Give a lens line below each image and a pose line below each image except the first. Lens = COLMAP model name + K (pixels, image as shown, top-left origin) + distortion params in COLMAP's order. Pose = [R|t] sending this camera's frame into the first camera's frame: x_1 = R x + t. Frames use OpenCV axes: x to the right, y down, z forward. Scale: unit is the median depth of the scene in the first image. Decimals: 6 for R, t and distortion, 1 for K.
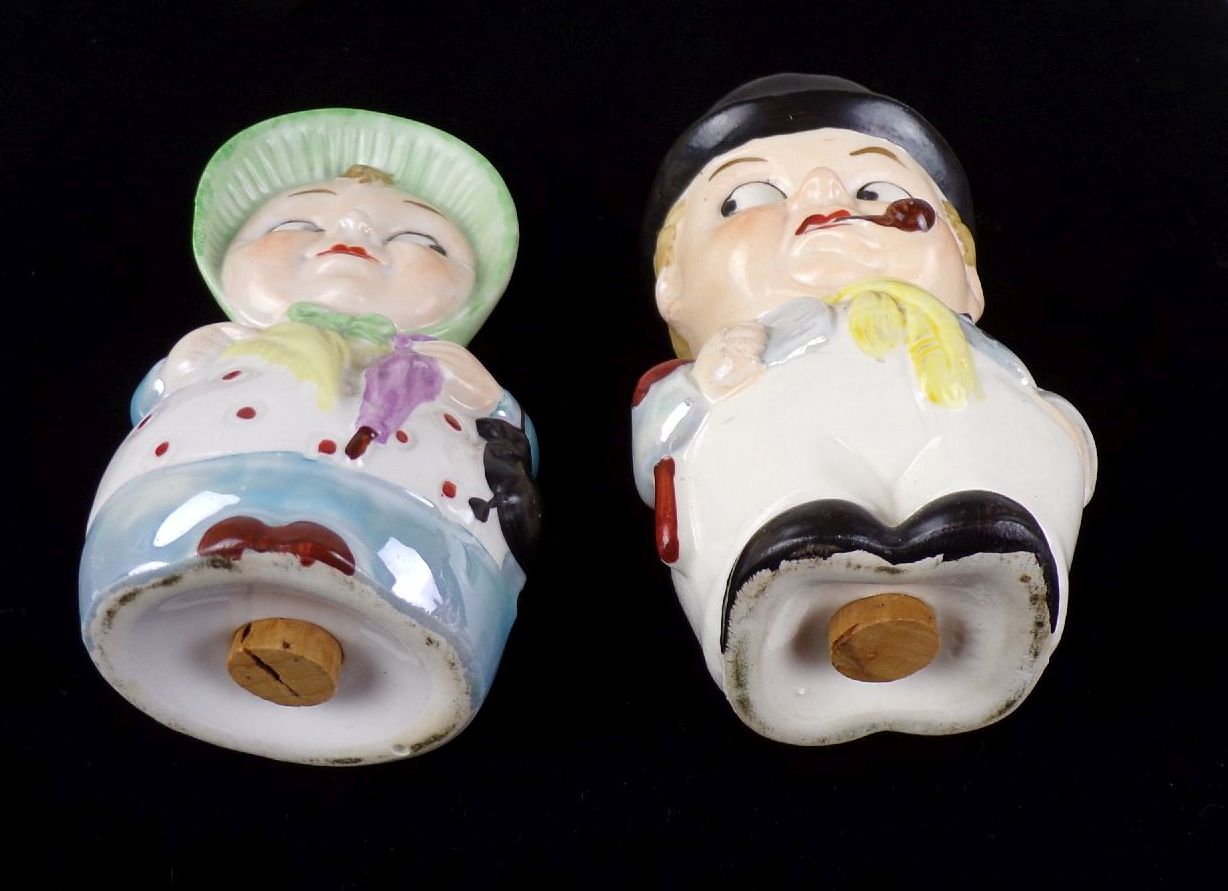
lens RADIAL K [[1177.3, 0, 610.2], [0, 1177.3, 445.0], [0, 0, 1]] dist [-0.011855, 0.000000]
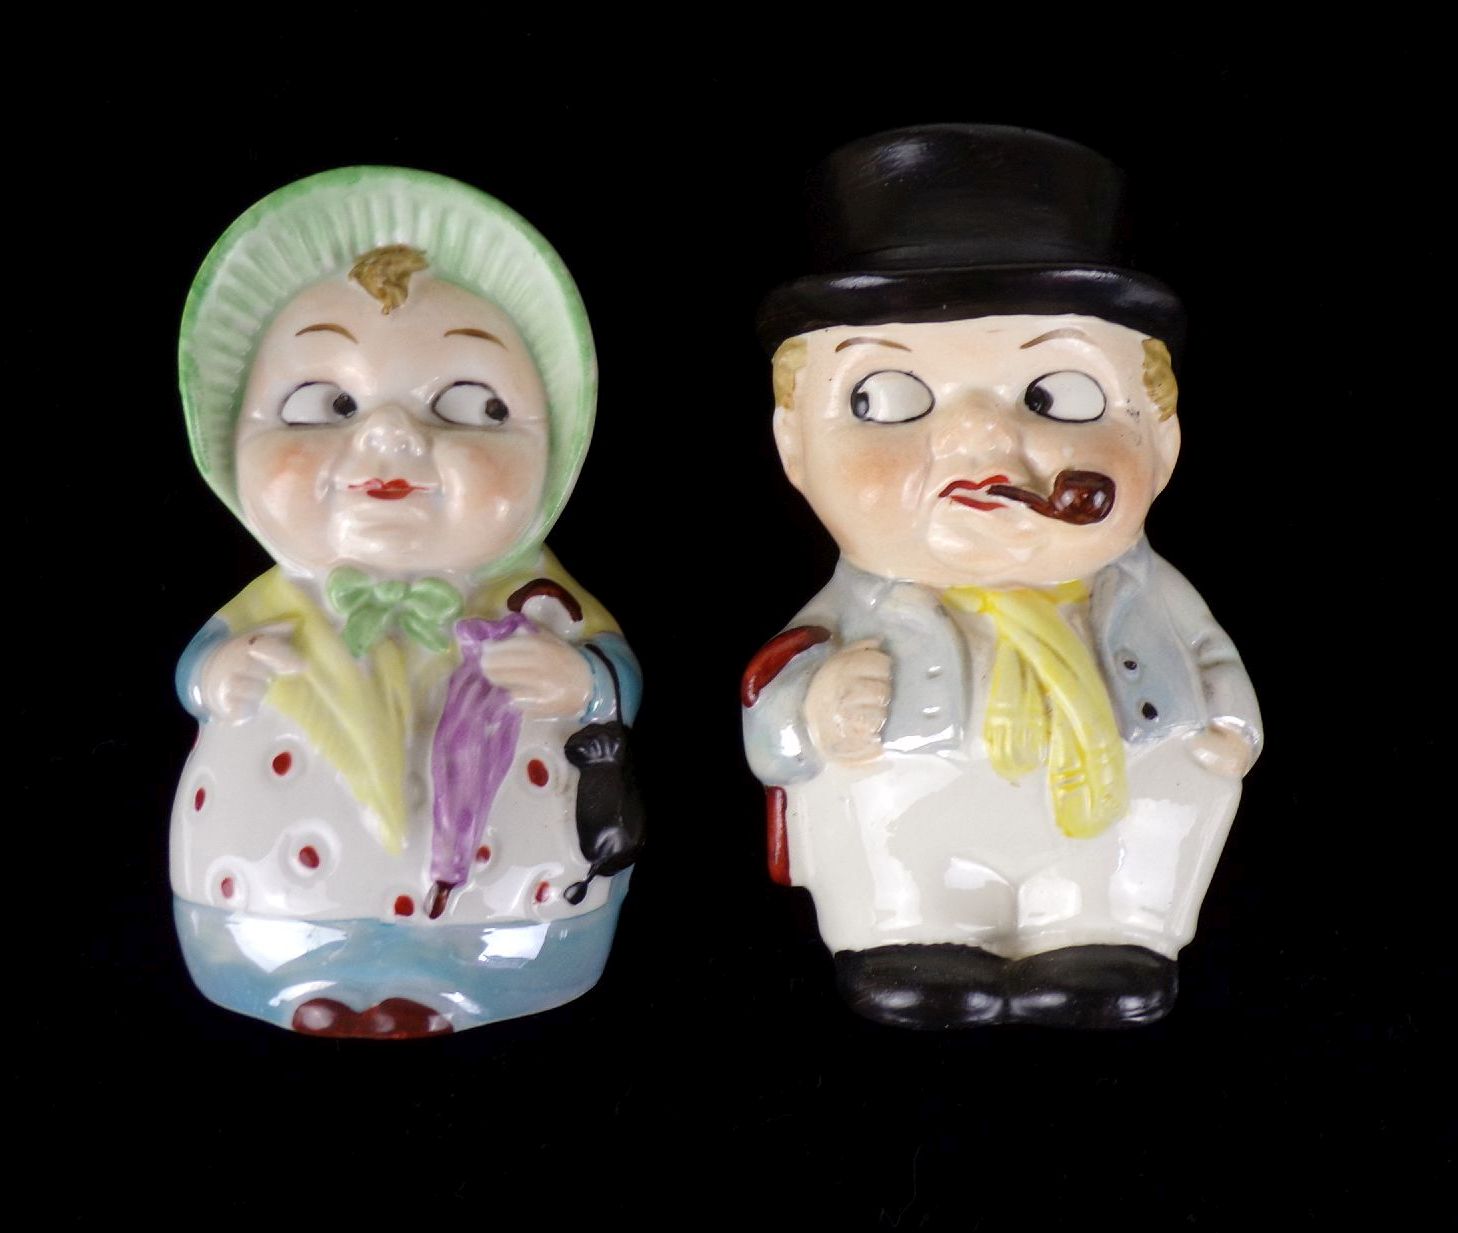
lens RADIAL K [[1304.8, 0, 734.9], [0, 1304.8, 616.8], [0, 0, 1]] dist [0.007465, 0.003781]
pose [[0.998253, -0.025113, -0.053480, 0.059683], [0.050319, 0.835748, 0.546802, -0.541642], [0.030964, -0.548538, 0.835552, 0.198132]]
